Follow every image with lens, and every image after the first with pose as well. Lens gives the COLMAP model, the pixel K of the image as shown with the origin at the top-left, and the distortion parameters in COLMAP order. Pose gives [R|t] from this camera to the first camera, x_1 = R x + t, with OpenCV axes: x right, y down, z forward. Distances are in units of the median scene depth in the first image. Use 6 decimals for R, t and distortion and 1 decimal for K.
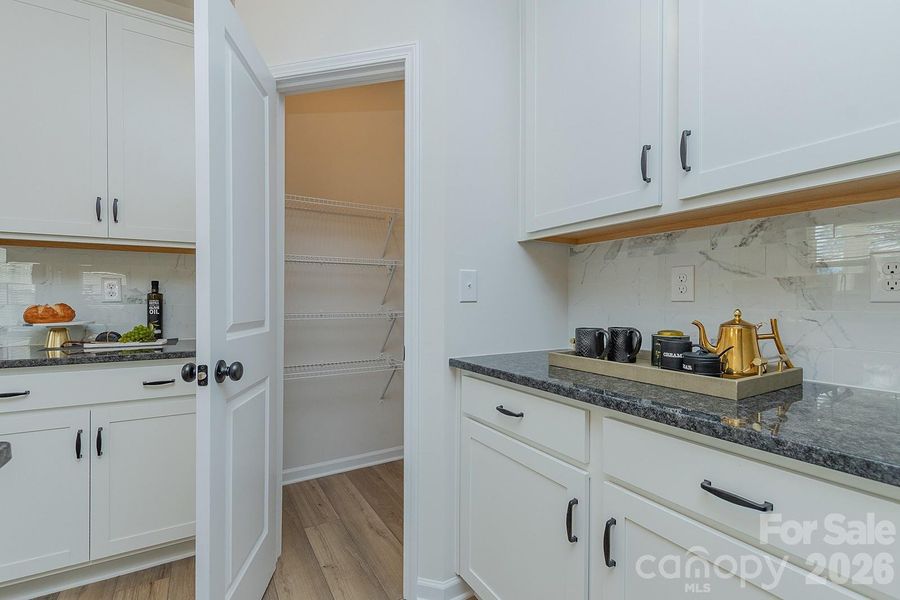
lens RADIAL K [[398.7, 0, 448.5], [0, 398.7, 303.2], [0, 0, 1]] dist [-0.002145, -0.000435]
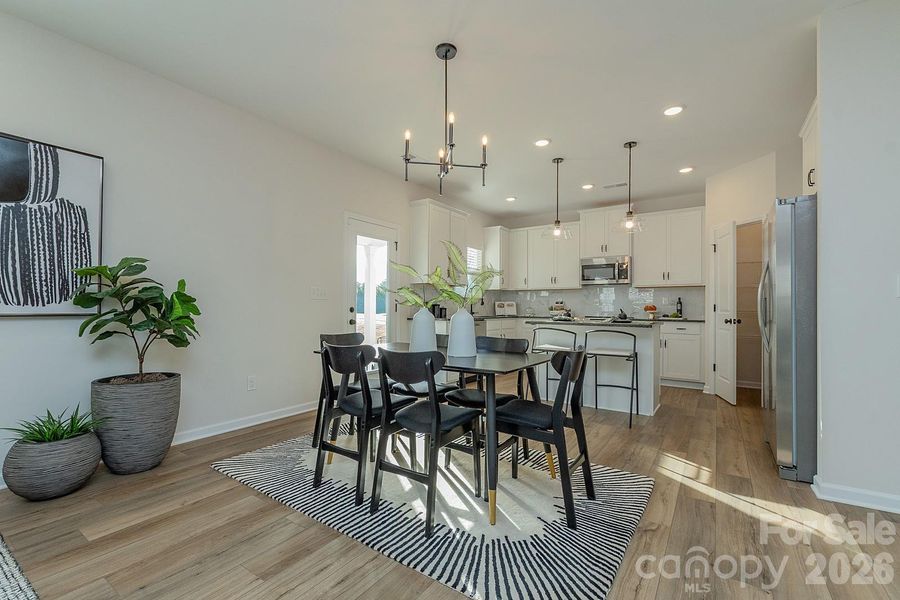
lens RADIAL K [[398.7, 0, 453.8], [0, 398.7, 302.2], [0, 0, 1]] dist [-0.002145, -0.000435]
pose [[0.428438, -0.007900, -0.903537, 1.366303], [-0.015528, 0.999750, -0.016105, 0.057941], [0.903438, 0.020930, 0.428208, -1.999774]]
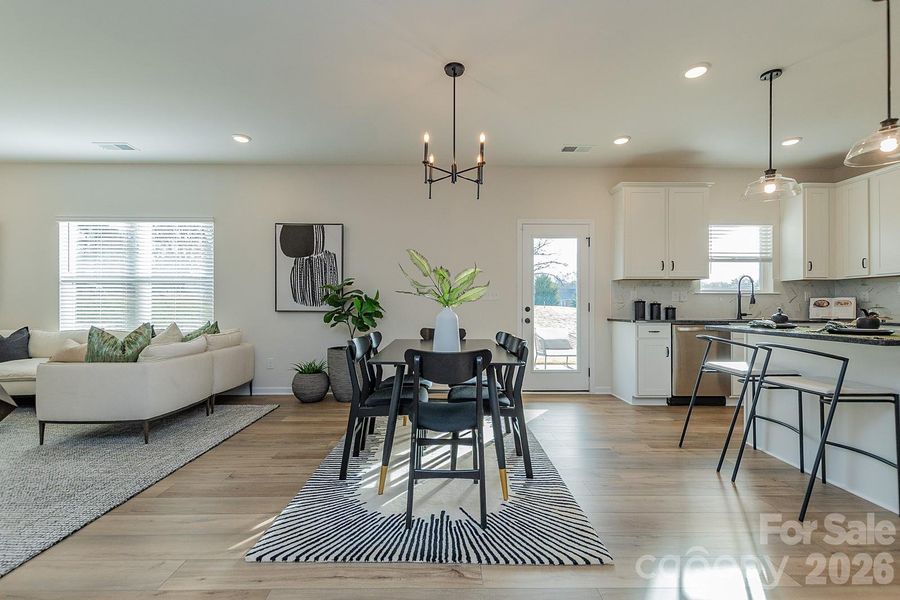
lens RADIAL K [[398.7, 0, 450.8], [0, 398.7, 302.8], [0, 0, 1]] dist [-0.002145, -0.000435]
pose [[-0.502999, -0.007646, -0.864253, 1.401523], [-0.010262, 0.999943, -0.002874, 0.043892], [0.864226, 0.007423, -0.503049, -0.588884]]
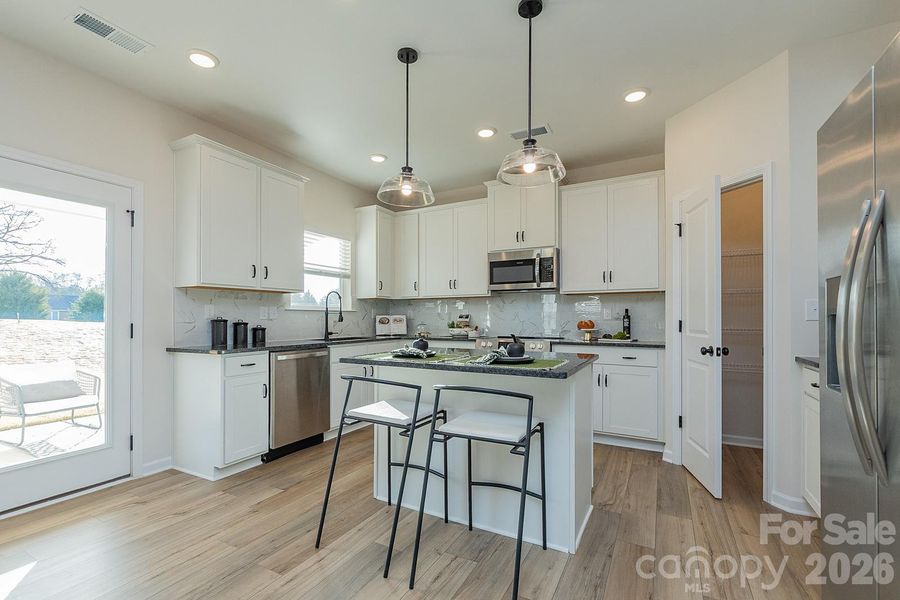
lens RADIAL K [[398.7, 0, 445.9], [0, 398.7, 315.4], [0, 0, 1]] dist [-0.002145, -0.000435]
pose [[0.502455, -0.004264, -0.864593, 0.576275], [-0.007797, 0.999925, -0.009462, 0.000840], [0.864568, 0.011495, 0.502384, -0.853003]]
